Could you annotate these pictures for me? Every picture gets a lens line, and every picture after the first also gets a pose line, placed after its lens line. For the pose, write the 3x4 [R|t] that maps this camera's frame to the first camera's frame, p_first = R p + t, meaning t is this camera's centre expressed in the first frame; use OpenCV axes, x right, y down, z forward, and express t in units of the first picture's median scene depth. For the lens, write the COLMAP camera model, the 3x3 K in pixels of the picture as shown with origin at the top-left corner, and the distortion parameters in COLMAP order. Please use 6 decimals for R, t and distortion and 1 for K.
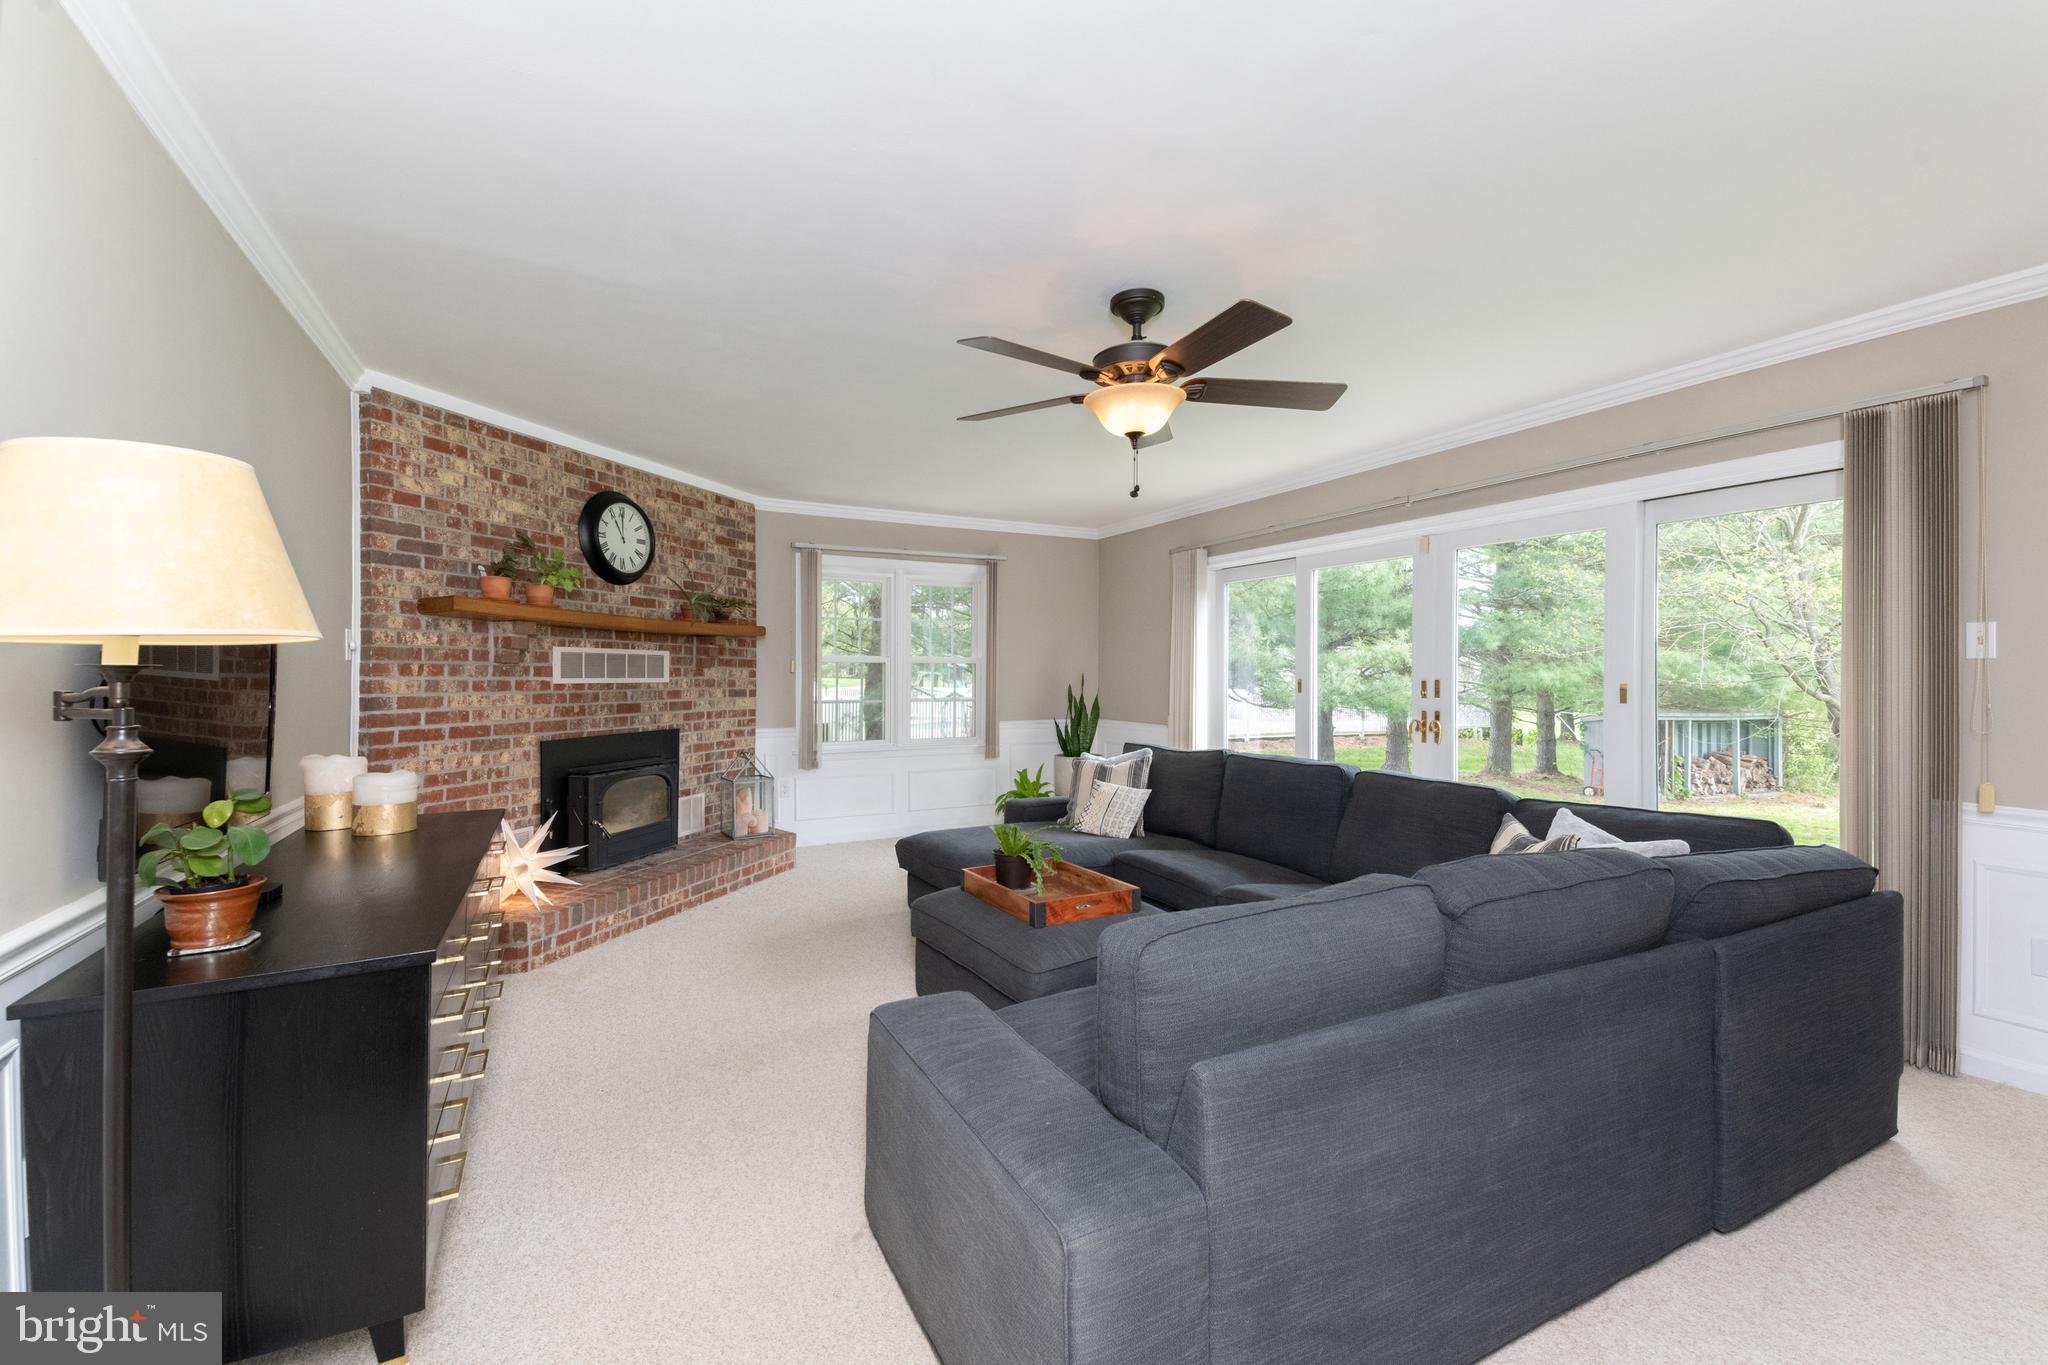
lens RADIAL K [[853.9, 0, 1020.5], [0, 853.9, 673.3], [0, 0, 1]] dist [0.082221, -0.000071]
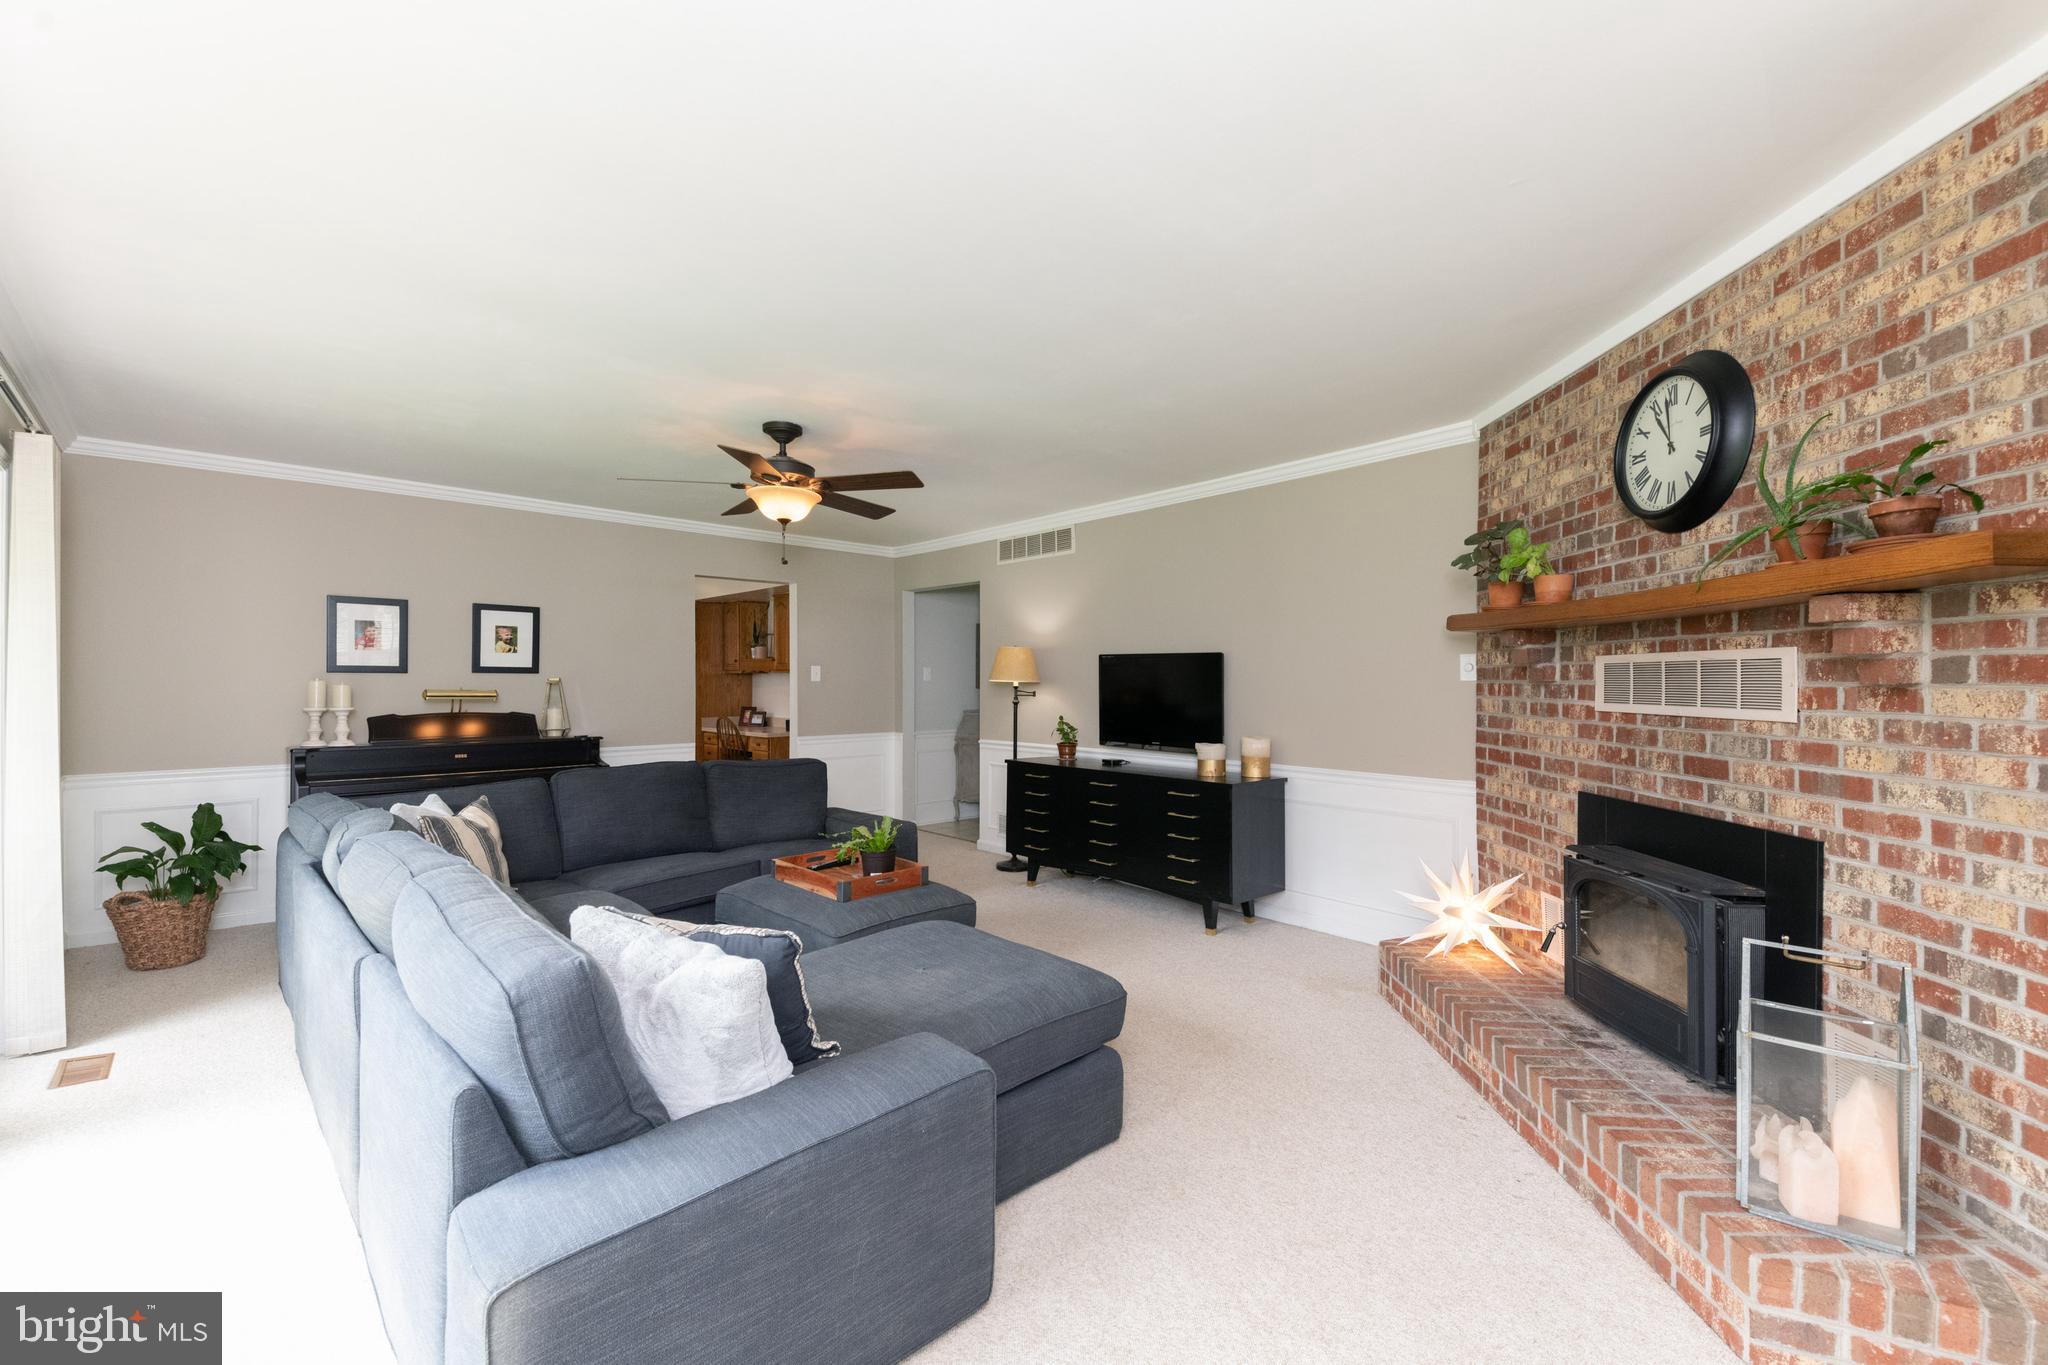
lens RADIAL K [[850.8, 0, 1024.0], [0, 850.8, 682.5], [0, 0, 1]] dist [0.119800, -0.055090]
pose [[-0.965975, -0.005358, -0.258579, 0.069644], [-0.005634, 0.999984, 0.000327, -0.007465], [0.258573, 0.001773, -0.965990, 1.483539]]
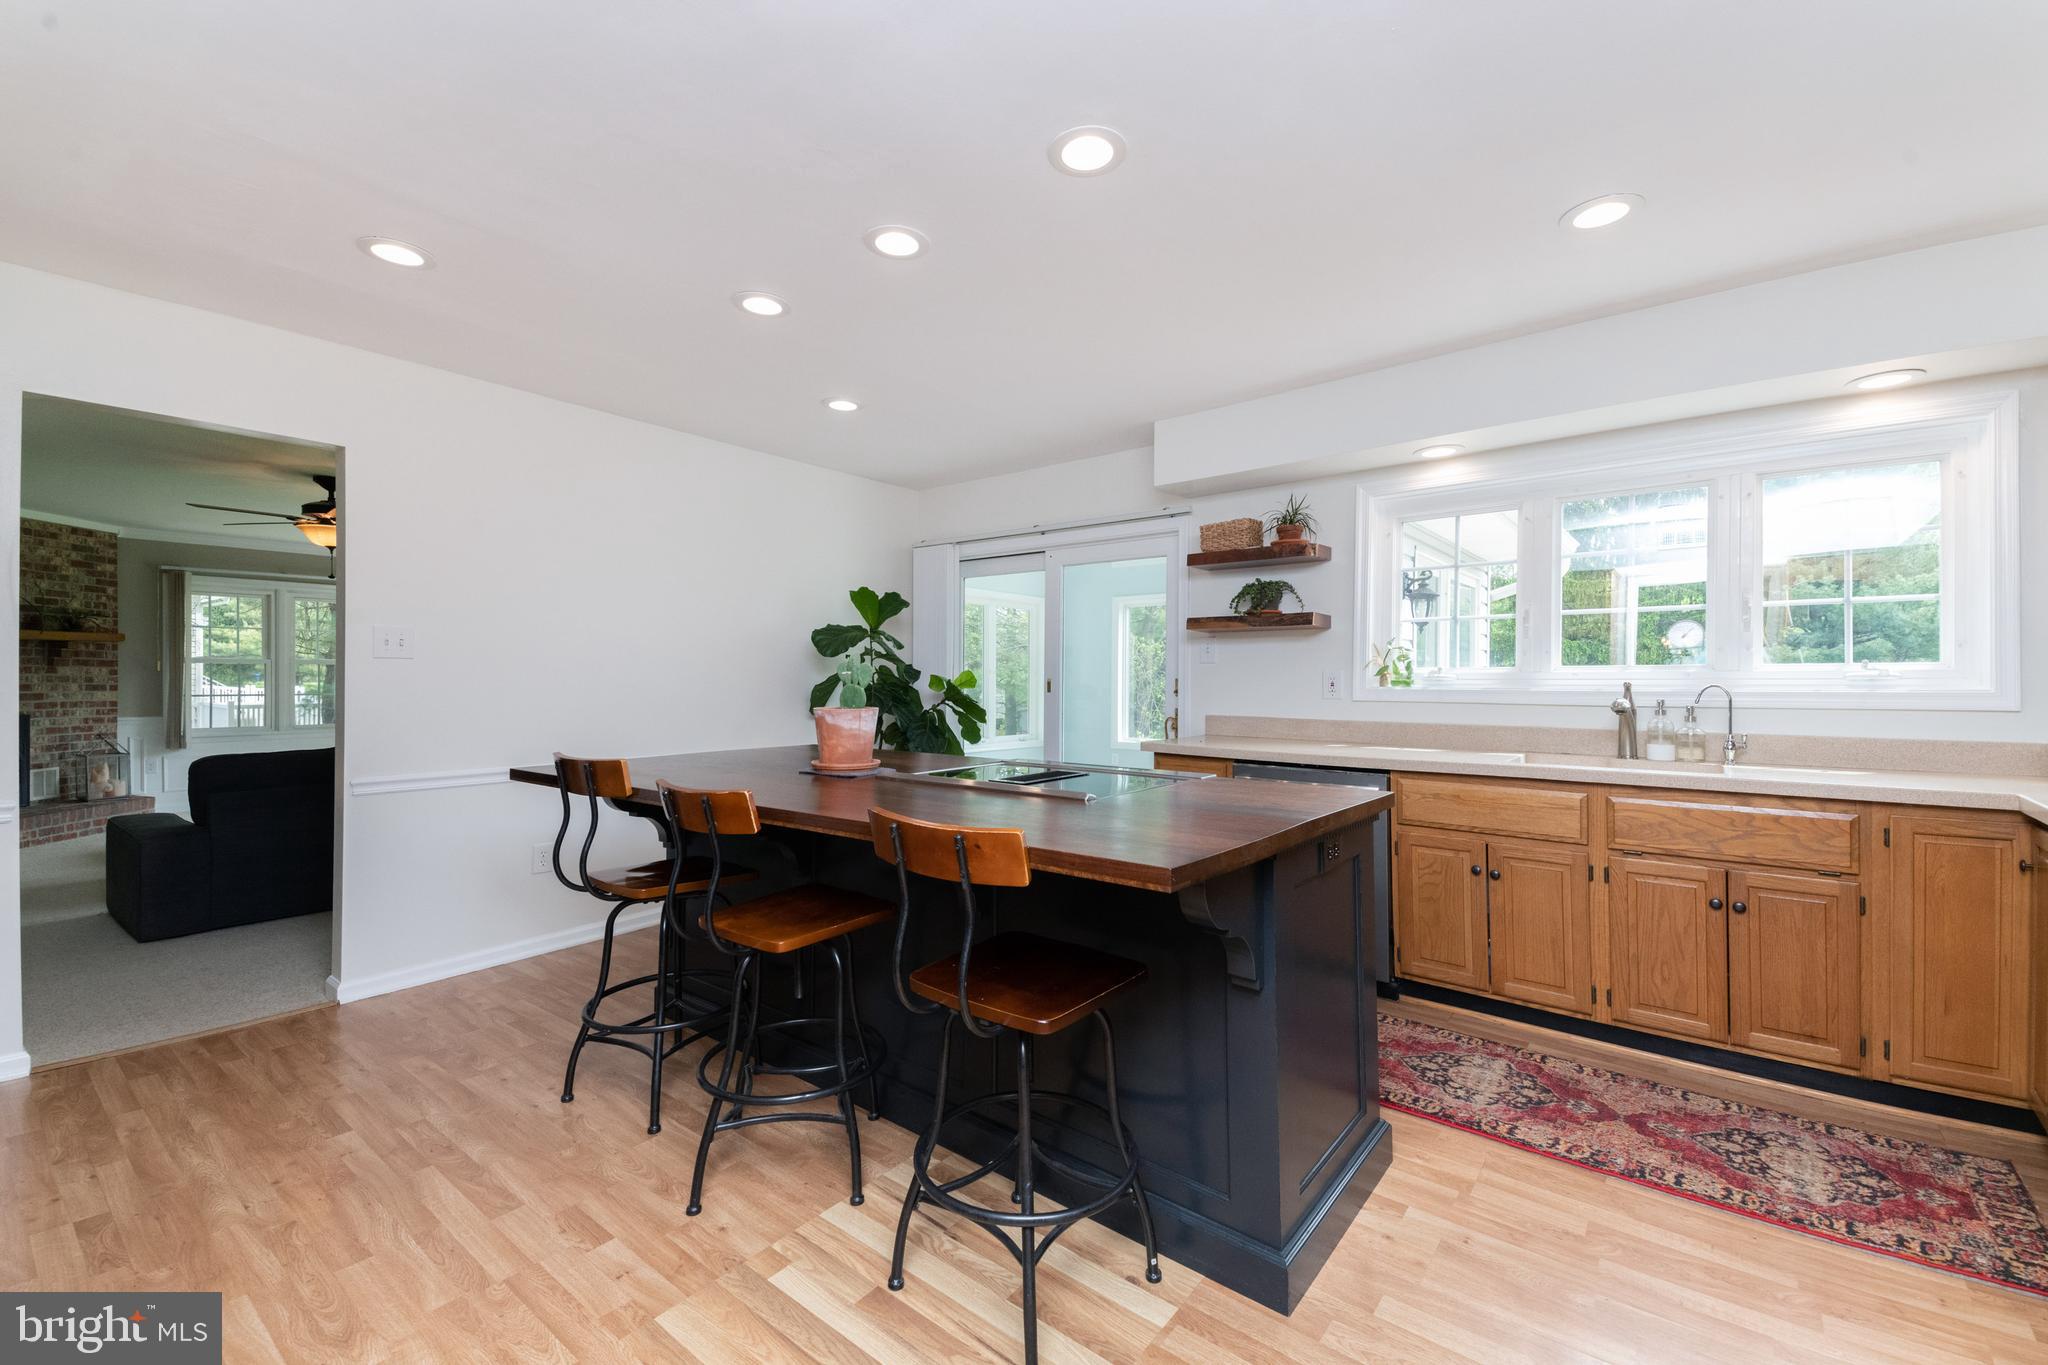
lens RADIAL K [[850.8, 0, 1024.0], [0, 850.8, 682.5], [0, 0, 1]] dist [0.119800, -0.055090]
pose [[0.912533, 0.000593, 0.409003, 0.440201], [-0.002790, 0.999985, 0.004774, 0.007578], [-0.408994, -0.005498, 0.912521, -0.903677]]
